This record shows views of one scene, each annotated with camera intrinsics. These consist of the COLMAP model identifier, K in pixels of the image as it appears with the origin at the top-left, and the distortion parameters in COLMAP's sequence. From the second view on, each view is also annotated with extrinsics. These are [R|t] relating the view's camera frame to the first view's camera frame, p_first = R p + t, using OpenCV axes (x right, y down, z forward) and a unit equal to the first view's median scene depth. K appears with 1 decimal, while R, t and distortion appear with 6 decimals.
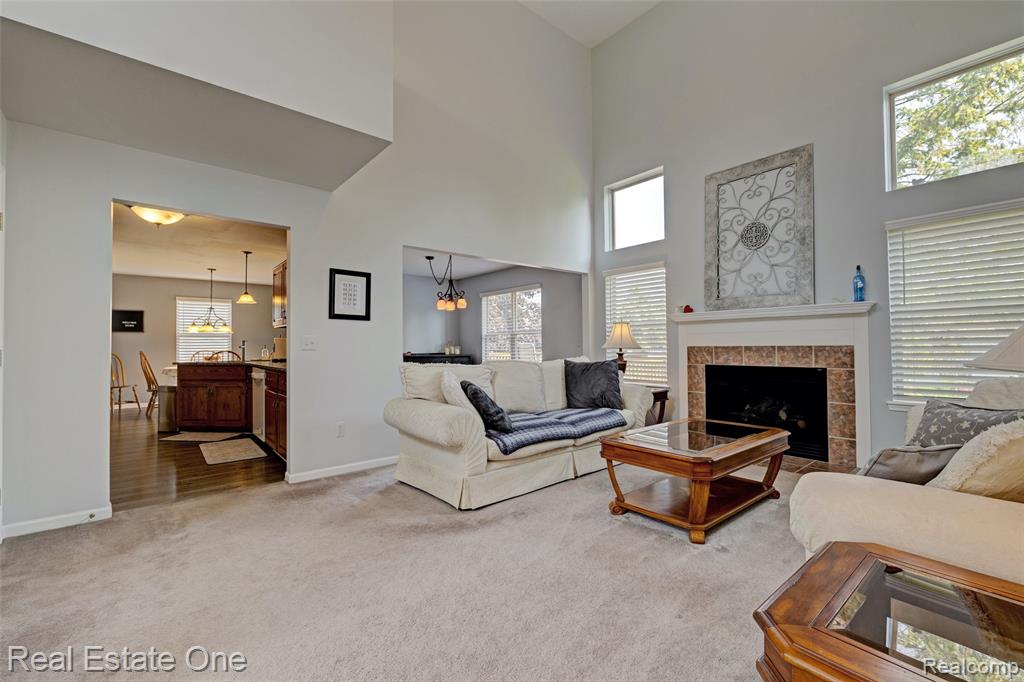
lens RADIAL K [[436.7, 0, 513.8], [0, 436.7, 340.8], [0, 0, 1]] dist [-0.001268, -0.000038]
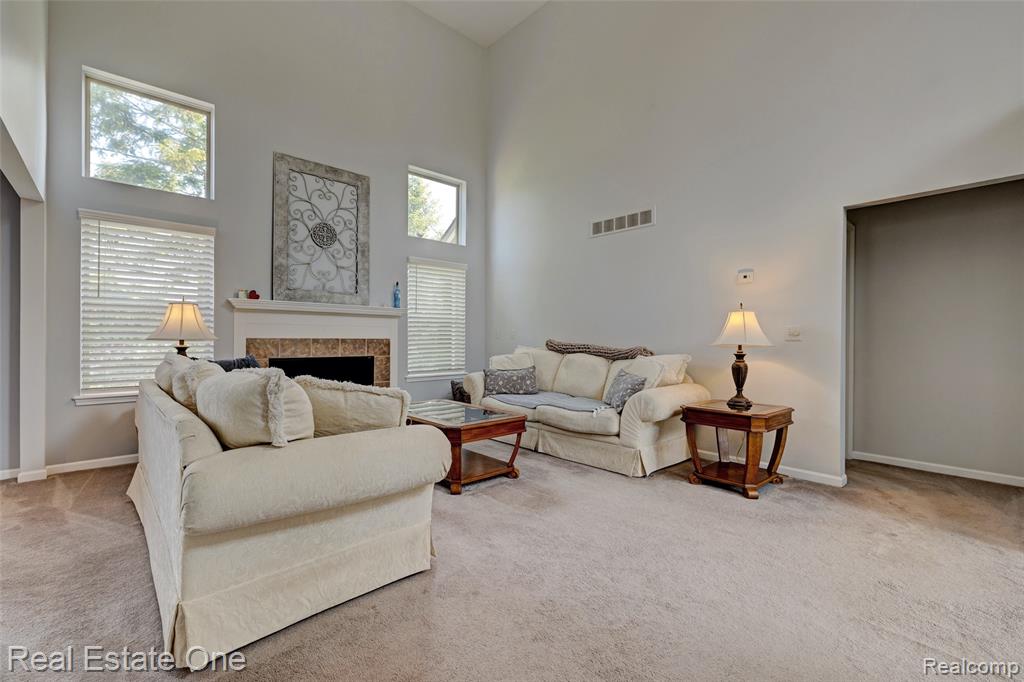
lens RADIAL K [[436.7, 0, 513.0], [0, 436.7, 341.3], [0, 0, 1]] dist [-0.001268, -0.000038]
pose [[-0.047069, 0.002009, 0.998890, -0.537603], [-0.018651, 0.999822, -0.002889, 0.013273], [-0.998717, -0.018767, -0.047024, 0.584455]]
